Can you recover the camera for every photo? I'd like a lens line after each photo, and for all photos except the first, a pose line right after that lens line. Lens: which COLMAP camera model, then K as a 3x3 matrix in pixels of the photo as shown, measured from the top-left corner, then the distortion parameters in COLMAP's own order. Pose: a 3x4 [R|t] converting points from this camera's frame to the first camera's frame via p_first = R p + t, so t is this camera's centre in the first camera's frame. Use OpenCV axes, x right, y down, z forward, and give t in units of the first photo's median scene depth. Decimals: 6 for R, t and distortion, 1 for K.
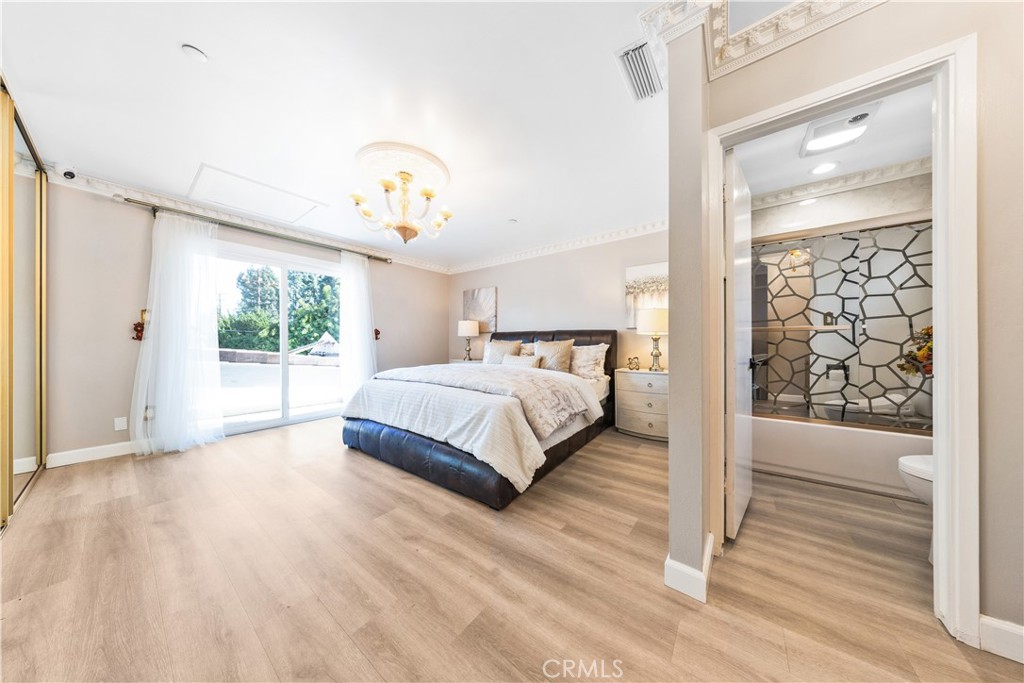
lens RADIAL K [[296.8, 0, 509.5], [0, 296.8, 342.7], [0, 0, 1]] dist [-0.000854, 0.000081]
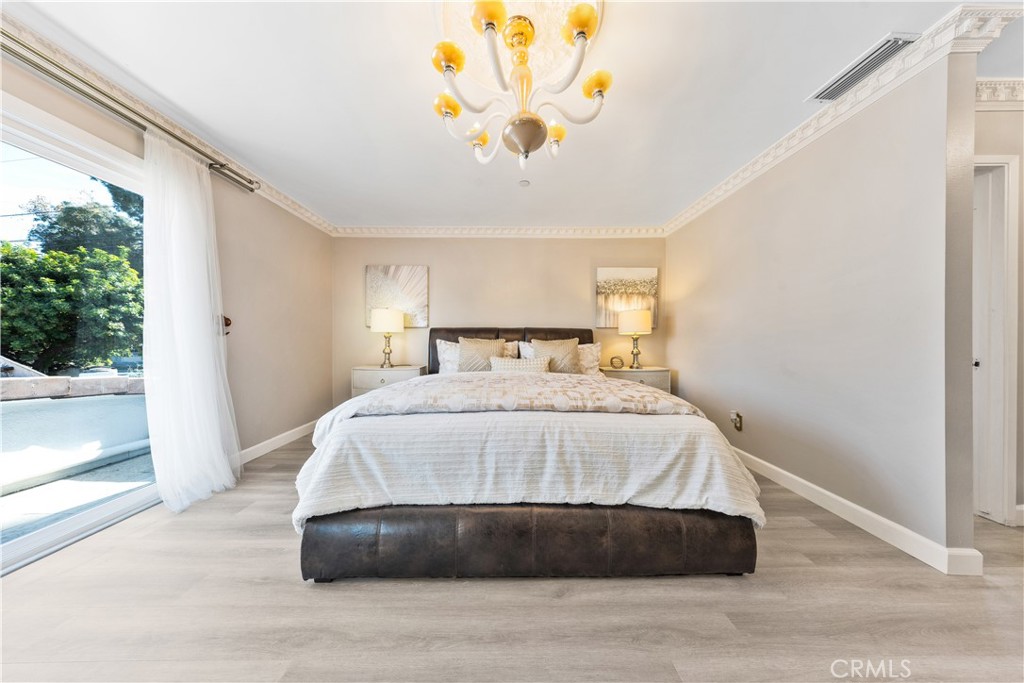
lens RADIAL K [[296.8, 0, 513.5], [0, 296.8, 342.6], [0, 0, 1]] dist [-0.000854, 0.000081]
pose [[0.791909, -0.003609, 0.610629, -0.552300], [-0.001758, 0.999965, 0.008190, -0.005772], [-0.610637, -0.007560, 0.791874, 0.460208]]
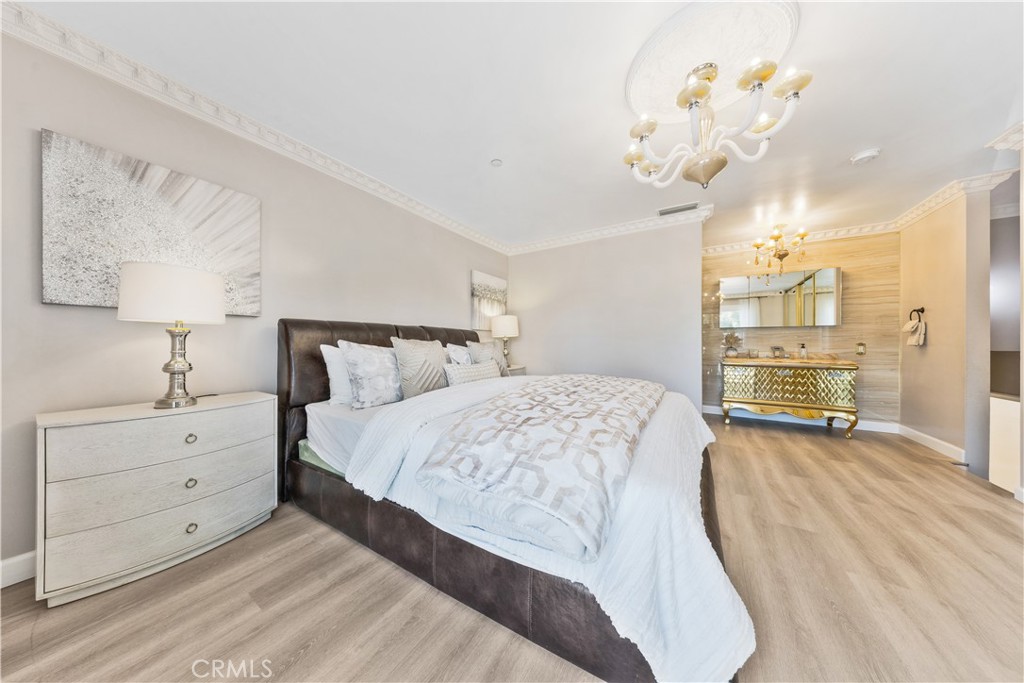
lens RADIAL K [[296.8, 0, 509.1], [0, 296.8, 343.0], [0, 0, 1]] dist [-0.000854, 0.000081]
pose [[-0.068709, -0.001494, 0.997636, -0.763033], [-0.005719, 0.999983, 0.001104, -0.005690], [-0.997620, -0.005630, -0.068716, 1.166025]]
